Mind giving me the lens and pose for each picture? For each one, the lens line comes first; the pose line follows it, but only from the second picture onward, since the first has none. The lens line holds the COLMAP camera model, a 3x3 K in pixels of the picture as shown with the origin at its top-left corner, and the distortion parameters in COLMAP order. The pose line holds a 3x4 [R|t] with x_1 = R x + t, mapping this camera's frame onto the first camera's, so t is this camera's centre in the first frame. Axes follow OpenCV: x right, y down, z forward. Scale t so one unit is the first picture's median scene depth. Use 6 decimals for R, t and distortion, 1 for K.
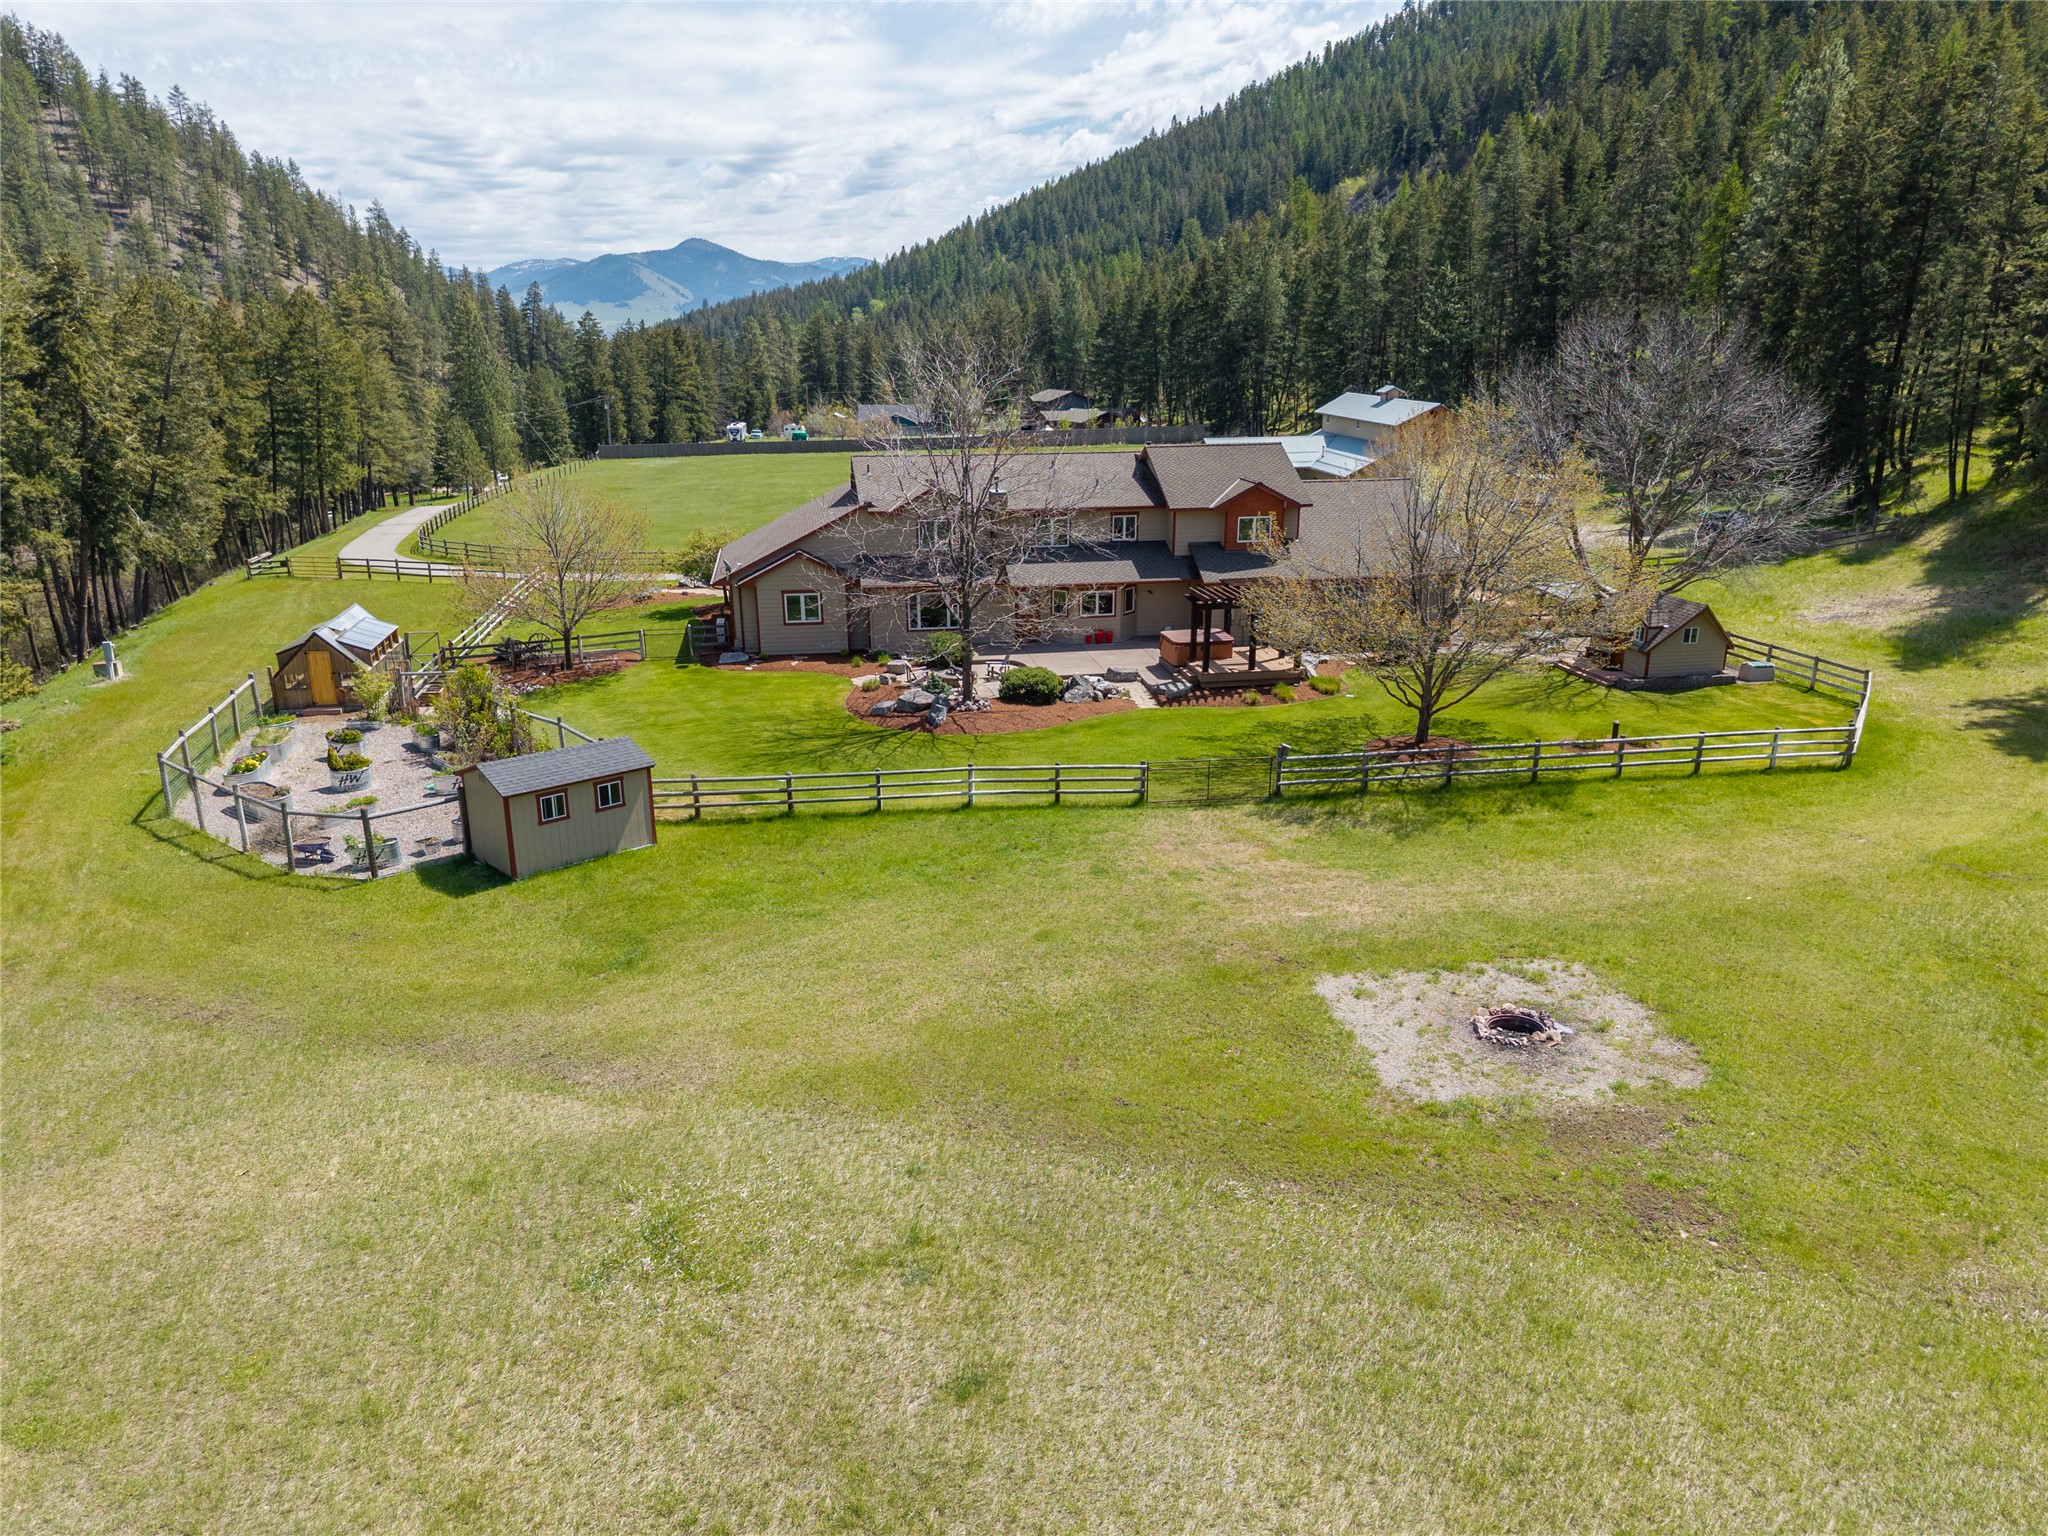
lens RADIAL K [[1376.9, 0, 1019.3], [0, 1376.9, 764.2], [0, 0, 1]] dist [0.027858, -0.020639]
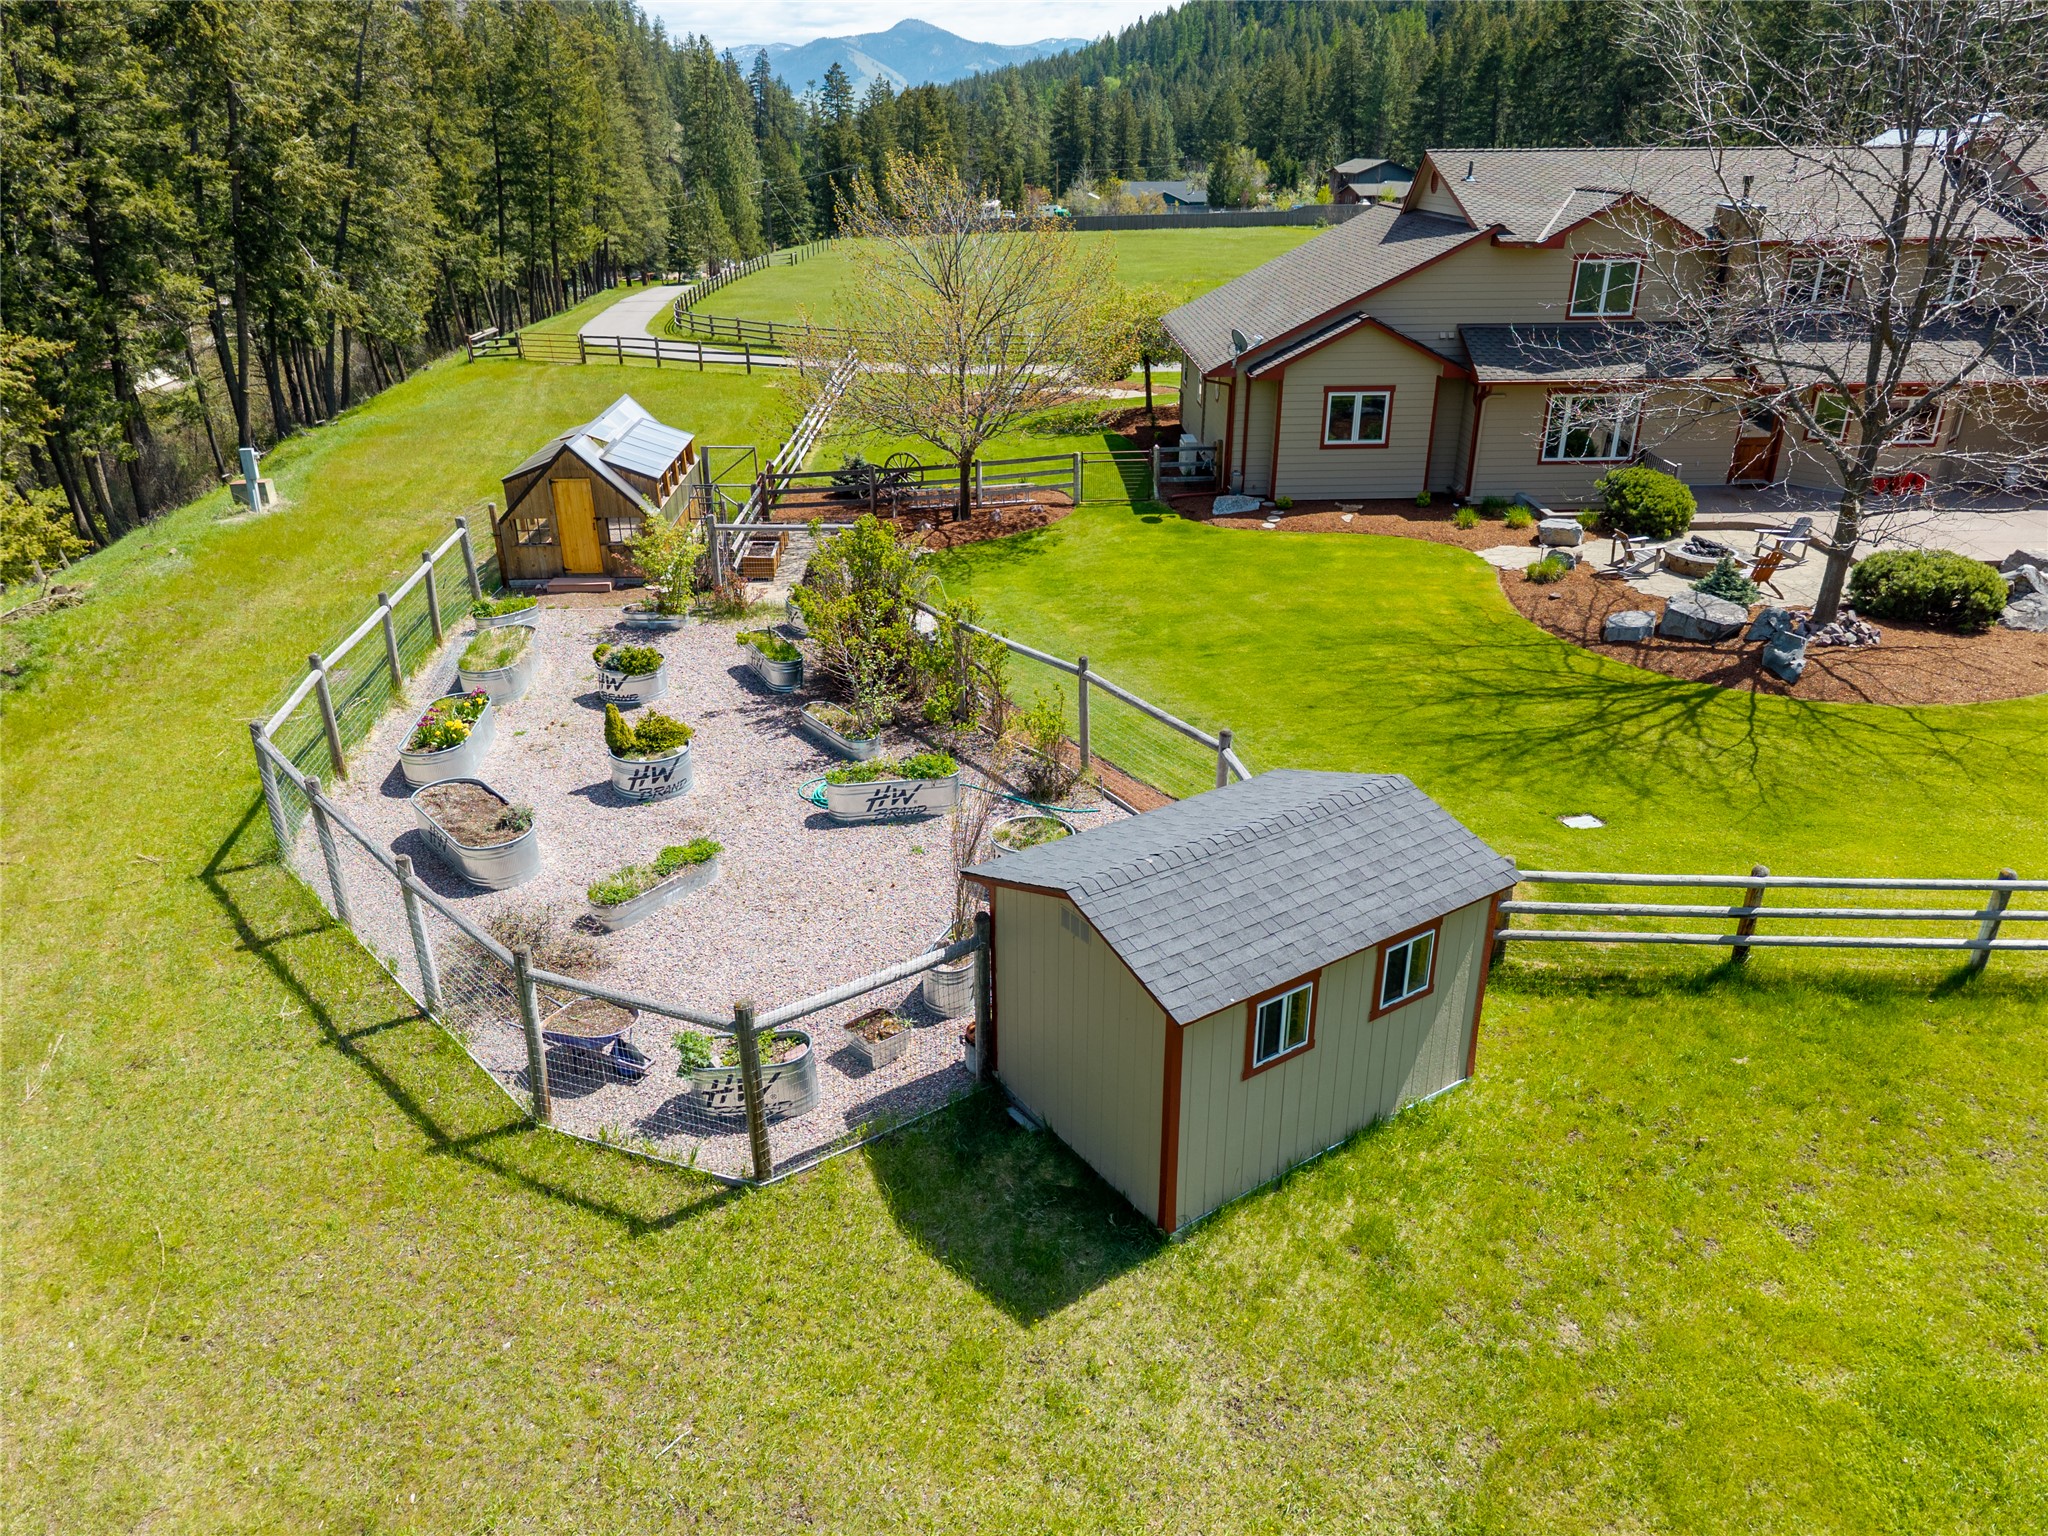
lens RADIAL K [[1376.9, 0, 1019.3], [0, 1376.9, 764.2], [0, 0, 1]] dist [0.027858, -0.020639]
pose [[0.989245, 0.058343, -0.134130, -0.132800], [-0.040268, 0.990200, 0.133723, -0.026740], [0.140618, -0.126884, 0.981900, 0.249602]]
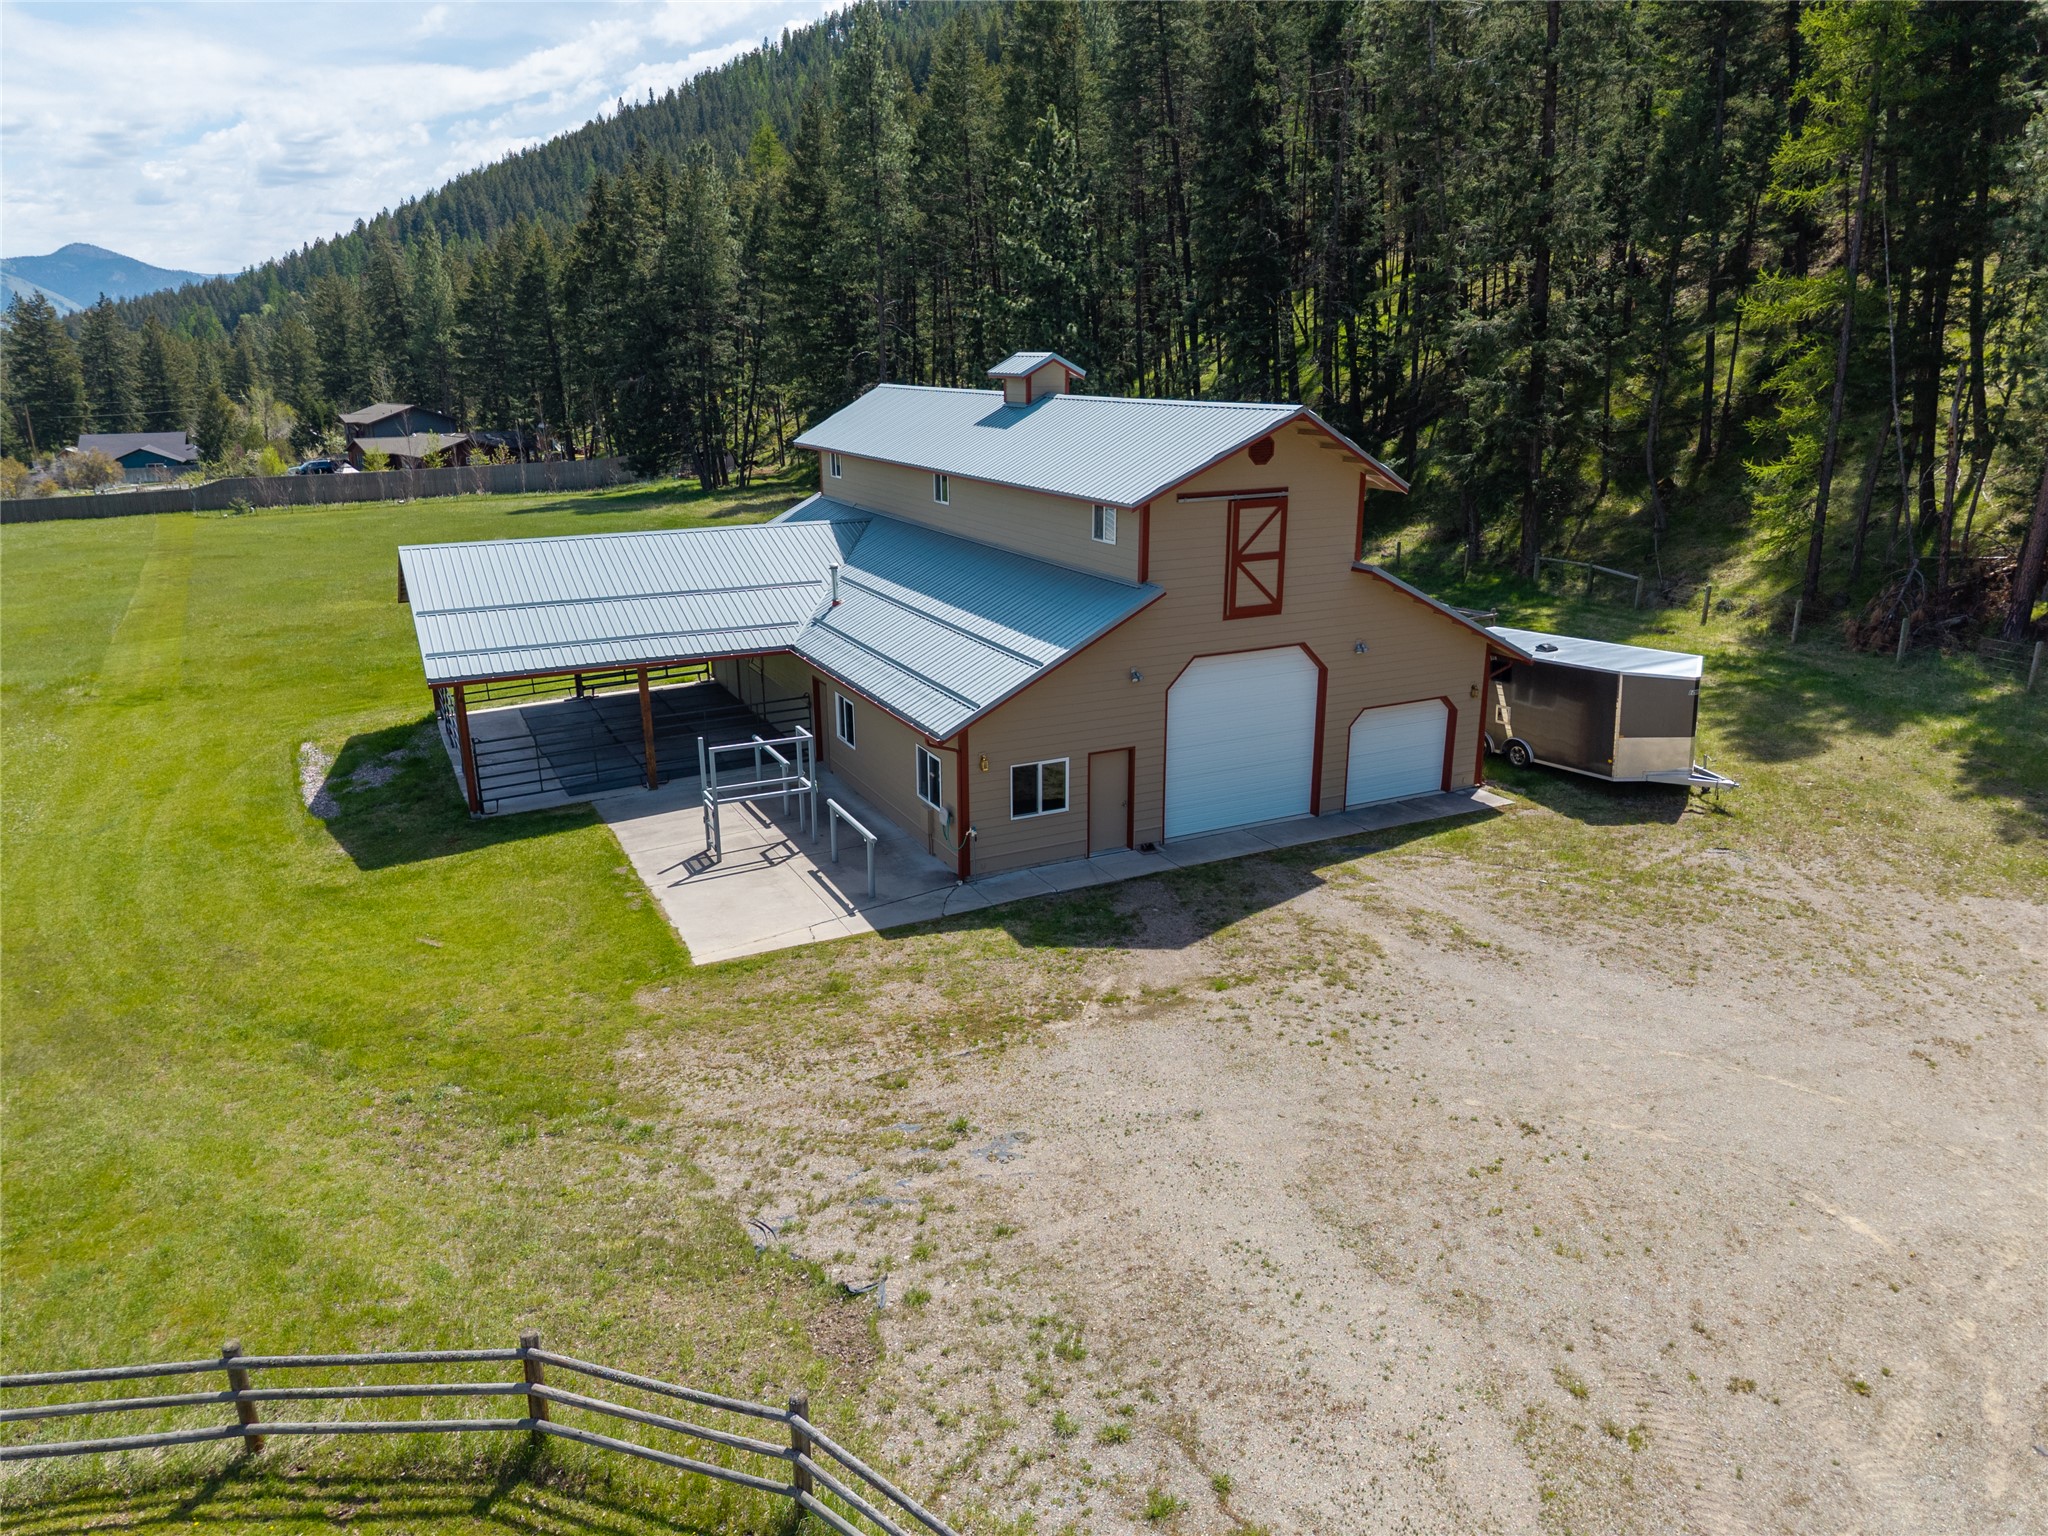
lens RADIAL K [[1376.9, 0, 1019.3], [0, 1376.9, 764.2], [0, 0, 1]] dist [0.027858, -0.020639]
pose [[0.940386, -0.100474, 0.324931, 0.203648], [0.104636, 0.994500, 0.004689, -0.237832], [-0.323614, 0.029590, 0.945726, 0.915725]]
